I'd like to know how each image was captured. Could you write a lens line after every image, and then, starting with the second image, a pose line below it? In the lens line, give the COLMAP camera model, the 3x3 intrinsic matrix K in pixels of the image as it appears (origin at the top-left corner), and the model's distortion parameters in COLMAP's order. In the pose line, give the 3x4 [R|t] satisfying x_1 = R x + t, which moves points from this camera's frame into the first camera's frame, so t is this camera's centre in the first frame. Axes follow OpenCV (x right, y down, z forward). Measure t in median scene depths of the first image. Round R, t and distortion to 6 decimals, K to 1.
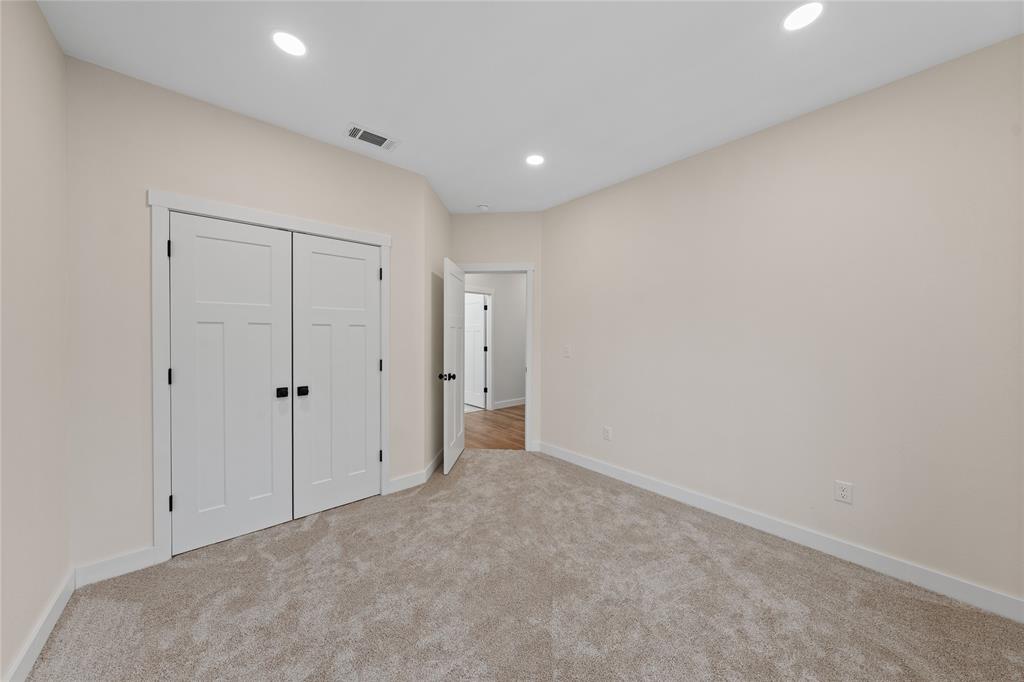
lens RADIAL K [[344.2, 0, 512.0], [0, 344.2, 341.0], [0, 0, 1]] dist [-0.000121, -0.000009]
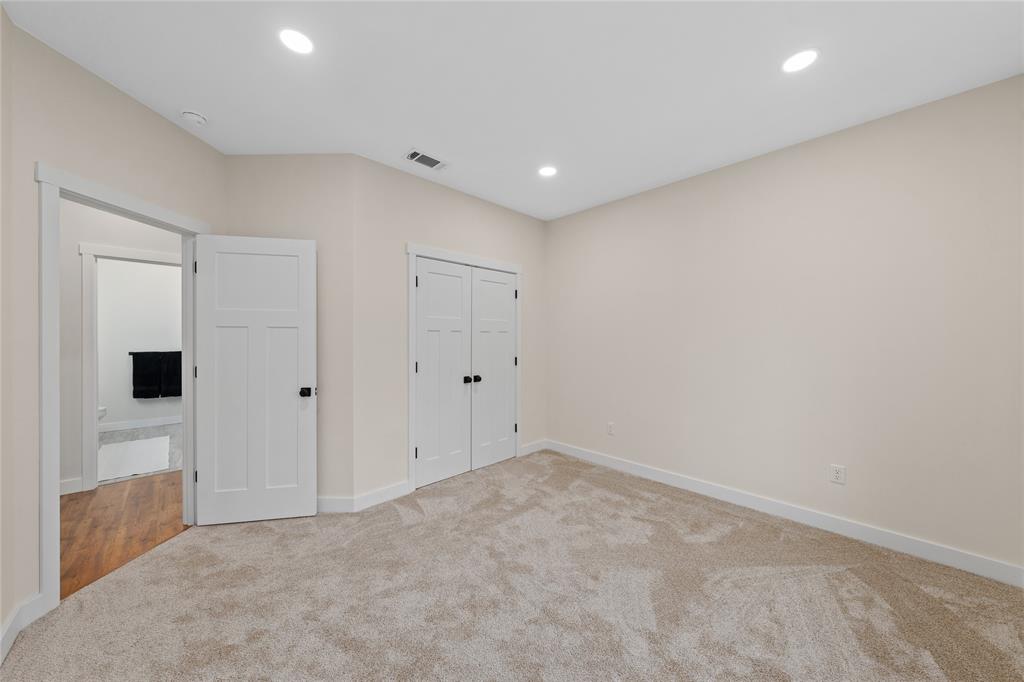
lens RADIAL K [[361.9, 0, 512.0], [0, 361.9, 341.0], [0, 0, 1]] dist [0.025574, 0.000029]
pose [[0.998179, -0.002768, 0.060262, -0.204639], [0.003259, 0.999962, -0.008044, 0.001087], [-0.060238, 0.008225, 0.998150, -0.180875]]
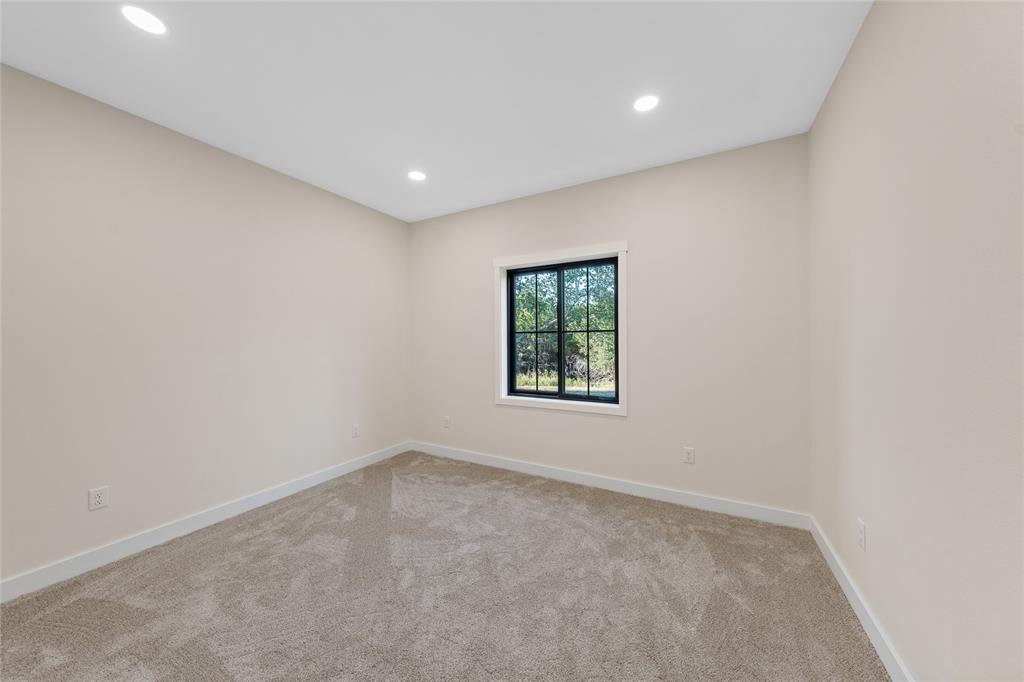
lens RADIAL K [[344.2, 0, 512.0], [0, 344.2, 341.0], [0, 0, 1]] dist [-0.000121, -0.000009]
pose [[-0.345114, 0.000922, 0.938560, -1.022176], [0.016548, 0.999850, 0.005103, -0.023234], [-0.938415, 0.017292, -0.345078, 0.896562]]
